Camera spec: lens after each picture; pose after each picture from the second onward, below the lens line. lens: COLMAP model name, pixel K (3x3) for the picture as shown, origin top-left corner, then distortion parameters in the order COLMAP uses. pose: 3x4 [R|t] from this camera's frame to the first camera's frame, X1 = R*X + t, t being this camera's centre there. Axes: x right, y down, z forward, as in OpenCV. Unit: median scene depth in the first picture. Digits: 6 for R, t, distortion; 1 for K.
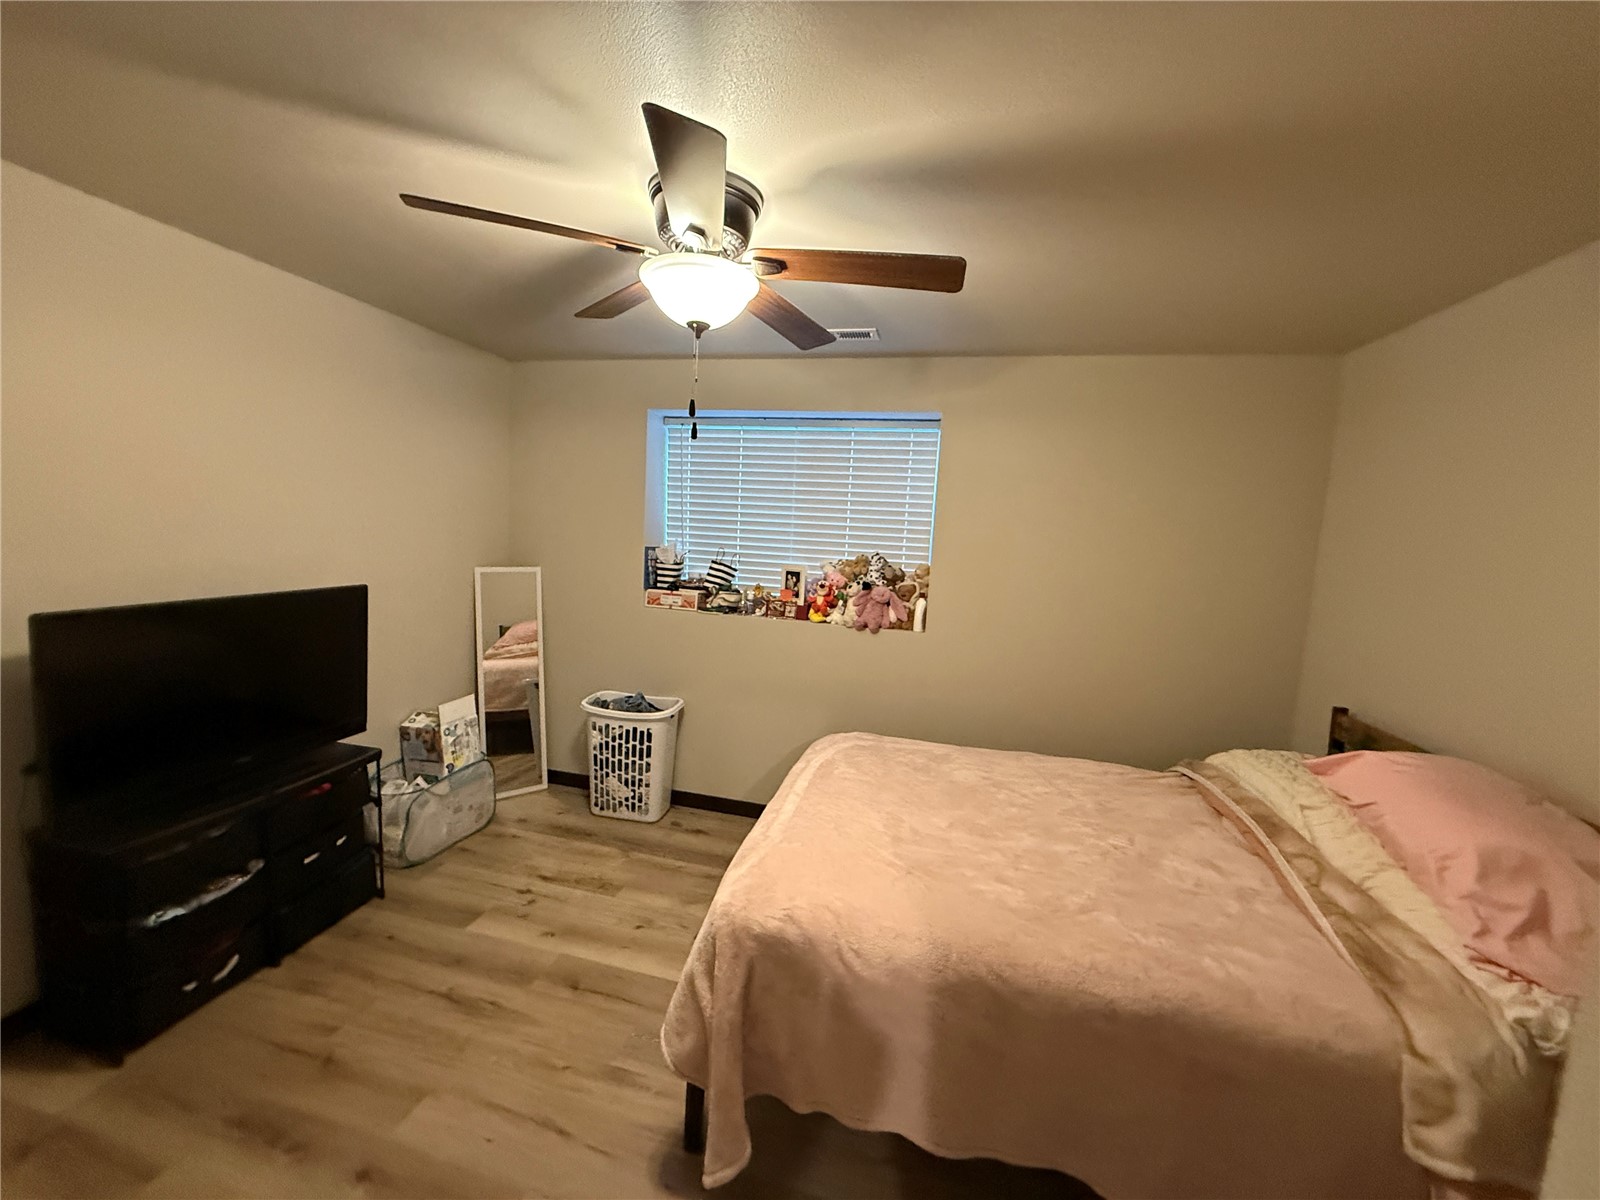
lens RADIAL K [[636.8, 0, 801.9], [0, 636.8, 599.1], [0, 0, 1]] dist [-0.000282, -0.000040]
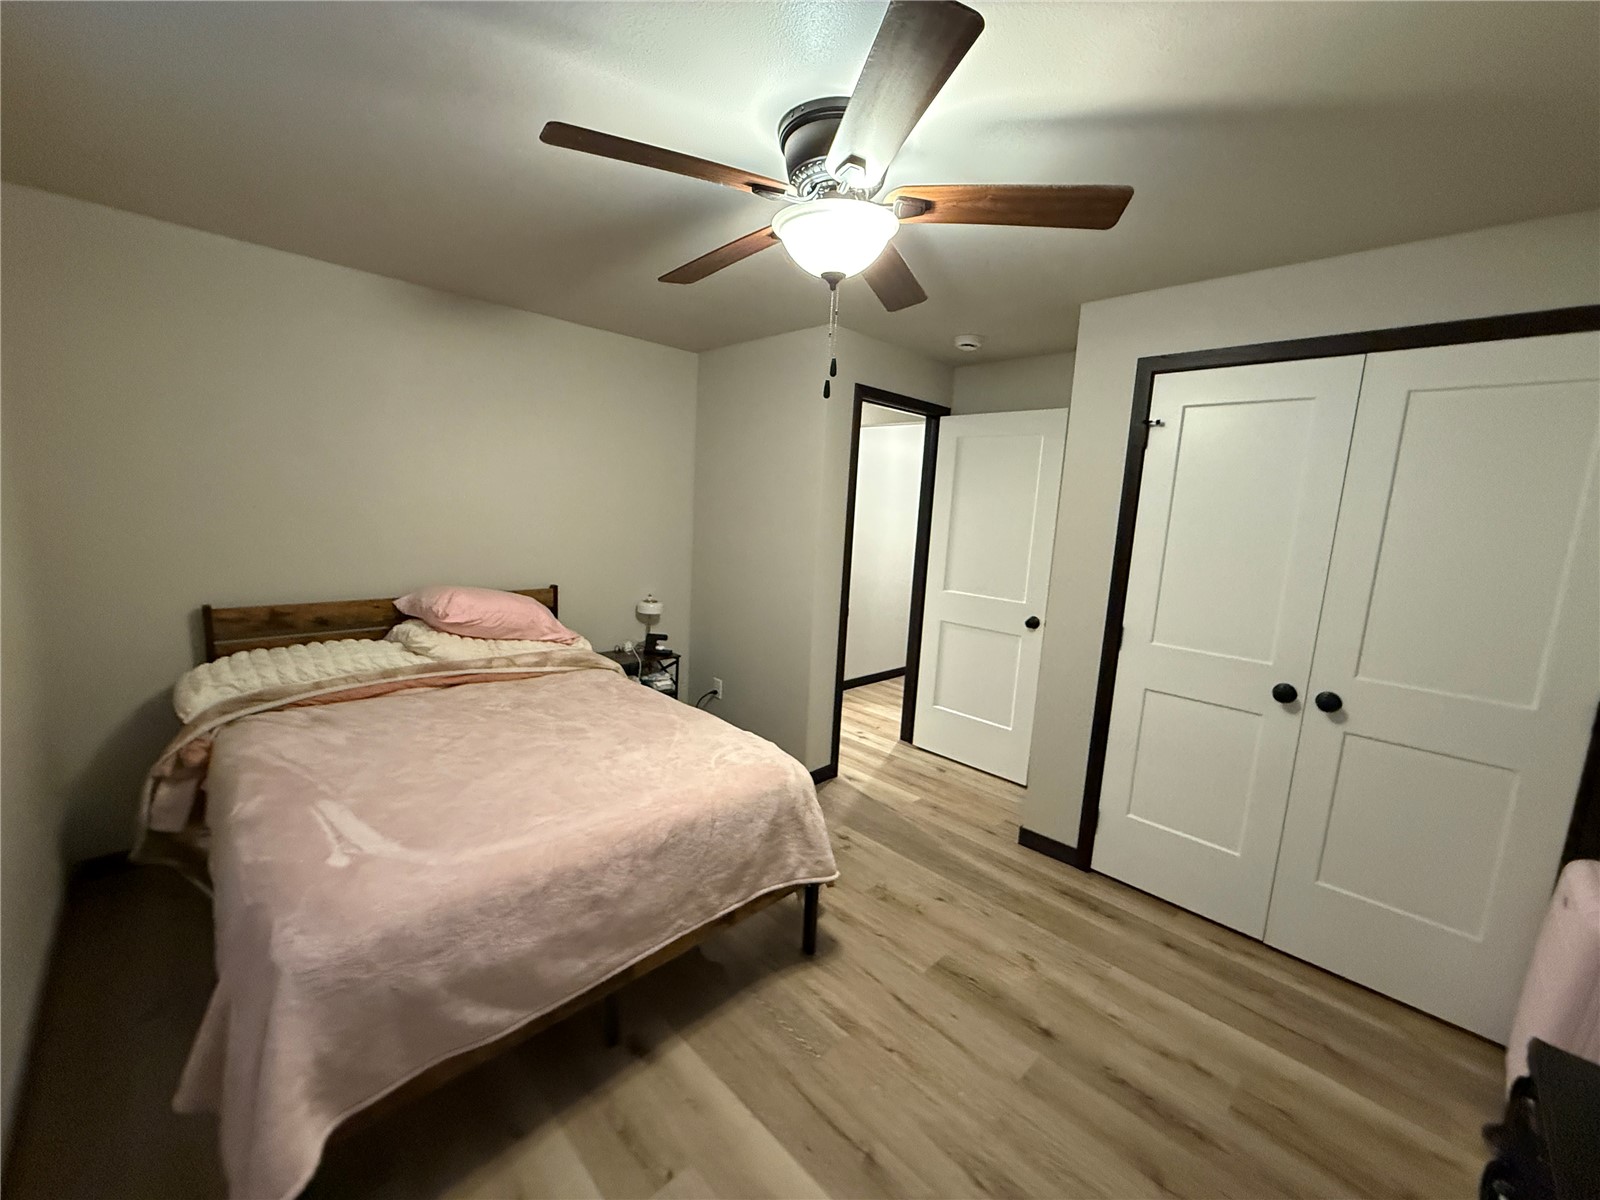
lens RADIAL K [[636.8, 0, 801.9], [0, 636.8, 599.1], [0, 0, 1]] dist [-0.000282, -0.000040]
pose [[-0.845070, -0.168896, 0.507278, -0.672757], [-0.040666, 0.966350, 0.253997, -0.192471], [-0.533107, 0.194016, -0.823501, 1.849637]]
